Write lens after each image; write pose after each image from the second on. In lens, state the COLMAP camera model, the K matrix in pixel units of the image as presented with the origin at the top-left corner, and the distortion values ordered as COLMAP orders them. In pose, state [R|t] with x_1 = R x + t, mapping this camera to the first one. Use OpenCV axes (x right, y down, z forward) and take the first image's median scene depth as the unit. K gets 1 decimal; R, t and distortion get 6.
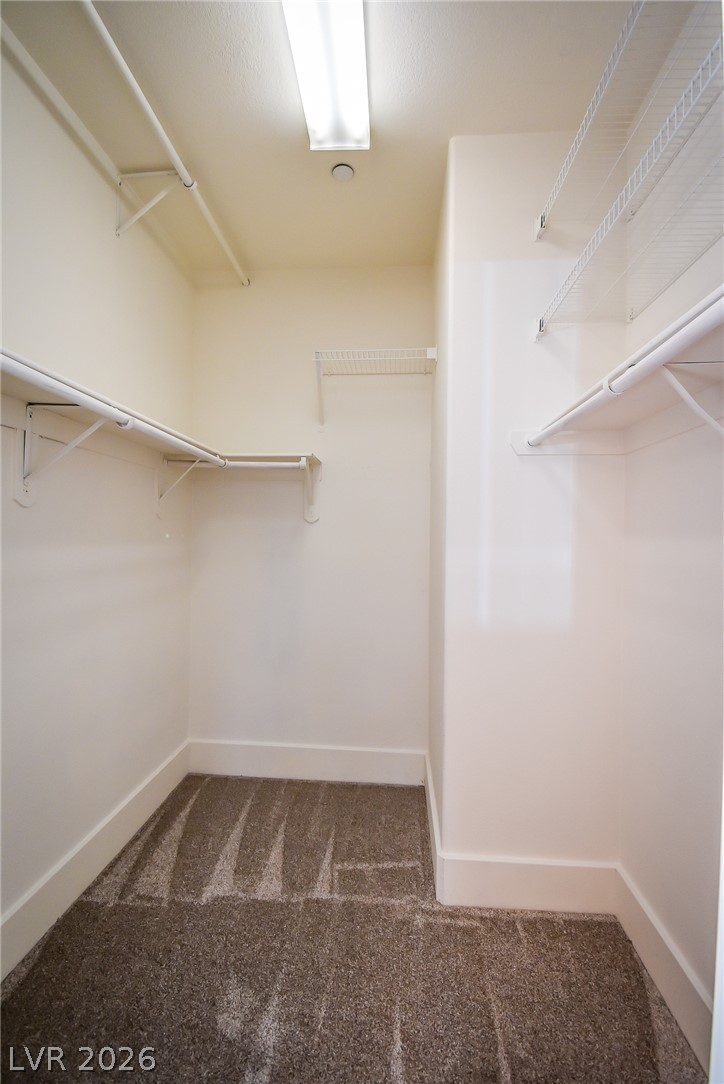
lens RADIAL K [[485.6, 0, 361.4], [0, 485.6, 542.3], [0, 0, 1]] dist [-0.020213, -0.005408]
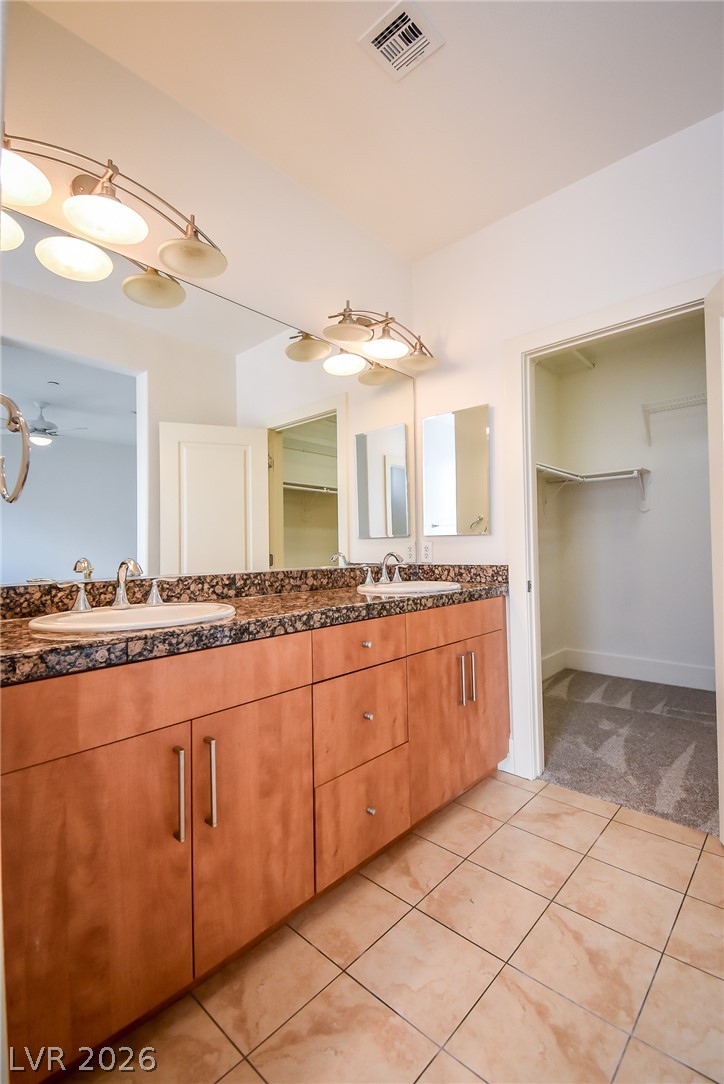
lens RADIAL K [[485.6, 0, 359.7], [0, 485.6, 546.2], [0, 0, 1]] dist [-0.020213, -0.005408]
pose [[0.785392, -0.043594, -0.617462, 0.155193], [0.021431, 0.998834, -0.043261, 0.142996], [0.618628, 0.020744, 0.785410, -0.931597]]
